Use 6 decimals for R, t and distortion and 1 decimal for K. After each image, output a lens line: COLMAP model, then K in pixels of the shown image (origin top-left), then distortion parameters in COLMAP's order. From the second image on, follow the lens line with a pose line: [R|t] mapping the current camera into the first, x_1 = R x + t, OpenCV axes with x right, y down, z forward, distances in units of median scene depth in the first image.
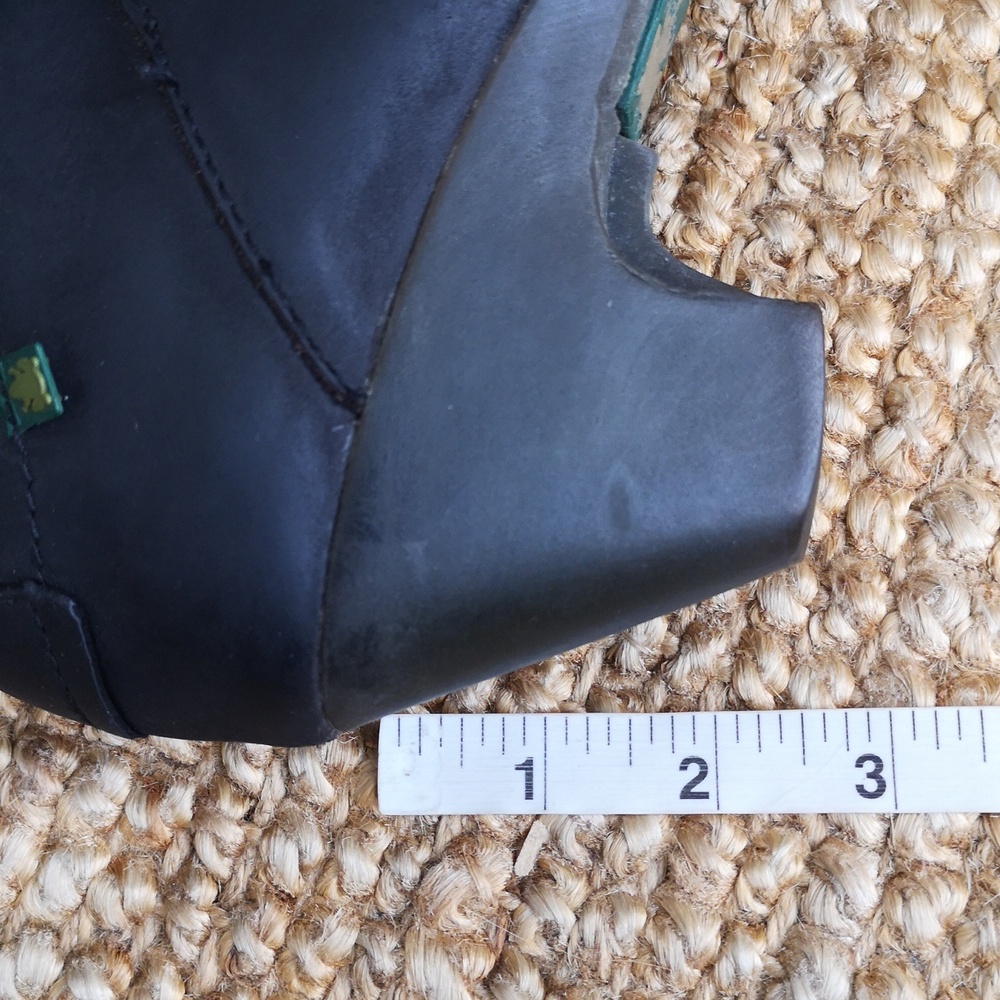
lens RADIAL K [[1584.5, 0, 496.7], [0, 1584.5, 499.1], [0, 0, 1]] dist [0.050561, 0.000000]
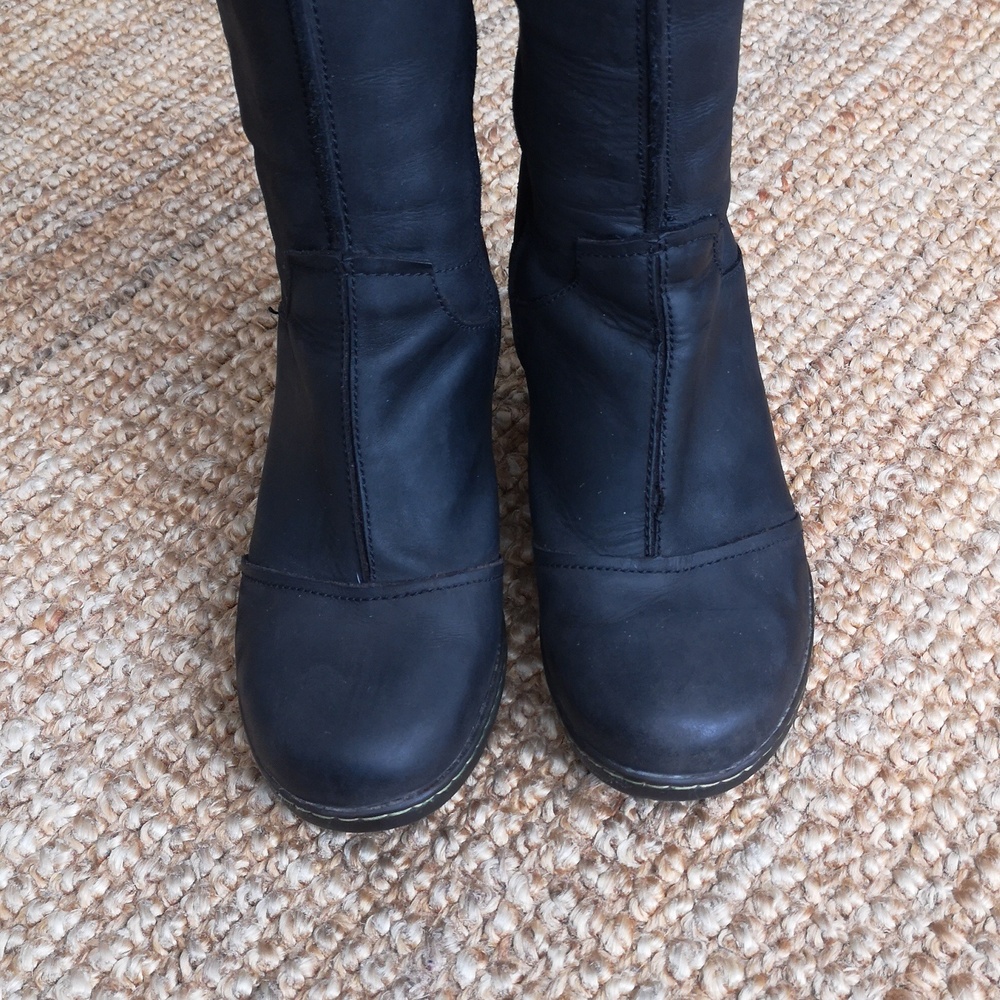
lens RADIAL K [[1584.5, 0, 500.6], [0, 1584.5, 498.2], [0, 0, 1]] dist [0.050561, 0.000000]
pose [[0.952708, 0.252901, -0.168488, 0.100156], [-0.300888, 0.862743, -0.406376, 0.781400], [0.042589, 0.437854, 0.898037, -1.031580]]
